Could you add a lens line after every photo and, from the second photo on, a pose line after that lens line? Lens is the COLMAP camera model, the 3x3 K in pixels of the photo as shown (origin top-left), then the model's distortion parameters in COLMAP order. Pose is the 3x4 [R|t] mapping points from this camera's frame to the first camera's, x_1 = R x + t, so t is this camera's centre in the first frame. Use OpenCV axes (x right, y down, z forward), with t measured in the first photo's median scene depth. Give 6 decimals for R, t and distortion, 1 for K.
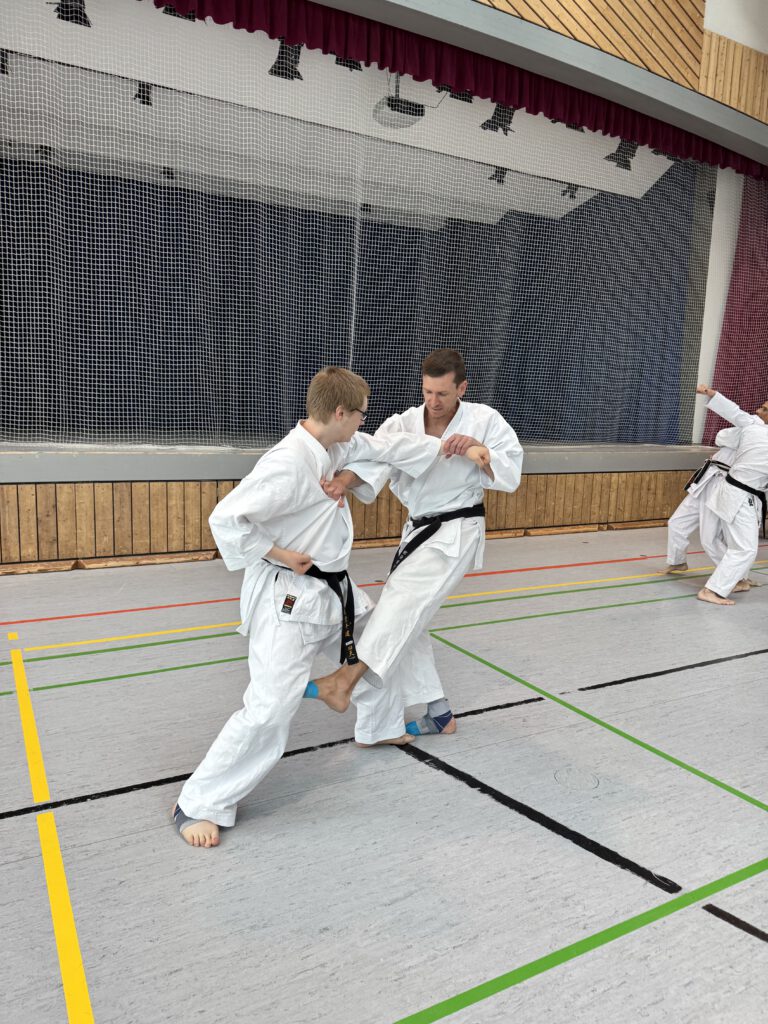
lens RADIAL K [[722.6, 0, 384.0], [0, 722.6, 512.0], [0, 0, 1]] dist [-0.006488, -0.004434]
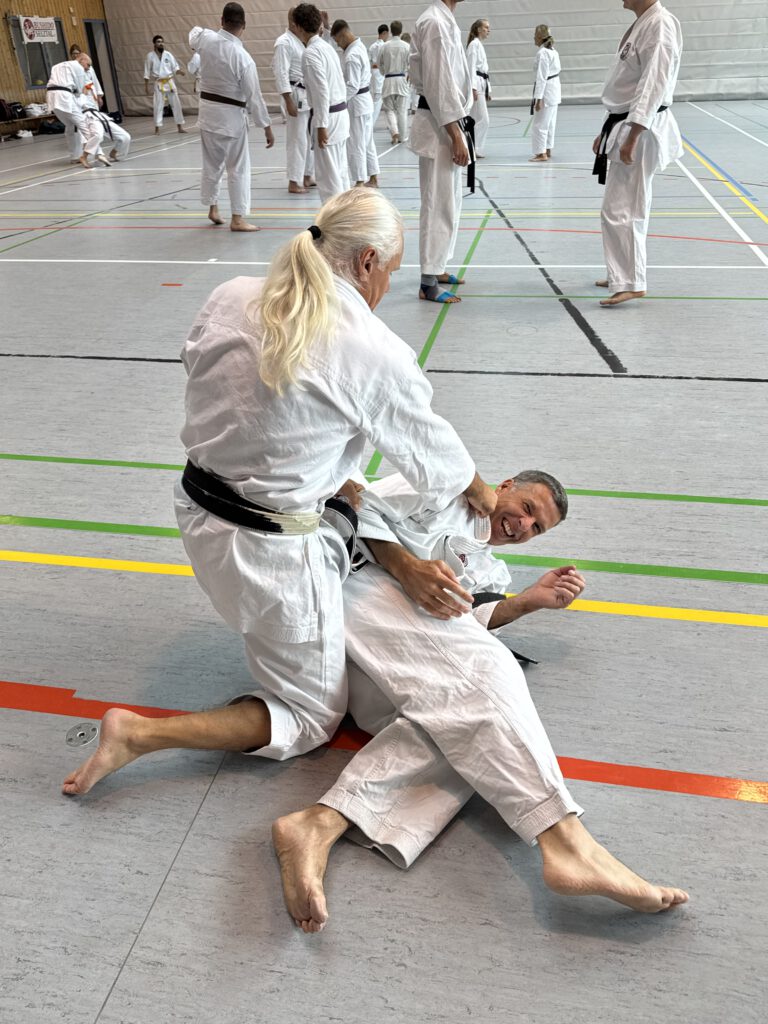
lens RADIAL K [[792.2, 0, 384.0], [0, 792.2, 512.0], [0, 0, 1]] dist [-0.008634, -0.004848]
pose [[-0.762196, -0.324142, 0.560347, -0.225970], [0.104370, 0.792749, 0.600546, -0.134428], [-0.638877, 0.516217, -0.570400, 1.001893]]
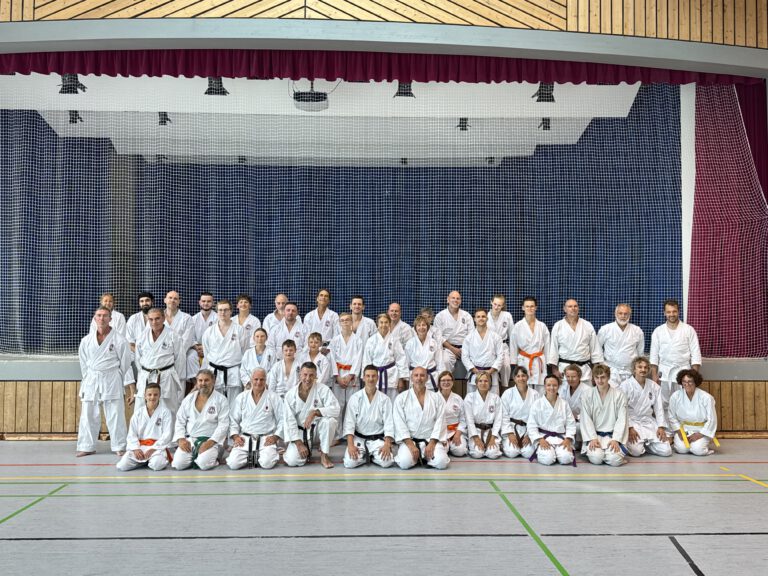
lens RADIAL K [[671.6, 0, 384.0], [0, 671.6, 288.0], [0, 0, 1]] dist [0.063333, -0.010532]
pose [[0.889353, -0.042944, -0.455200, 0.899883], [-0.044496, 0.982724, -0.179647, -0.009818], [0.455051, 0.180024, 0.872078, 0.071323]]
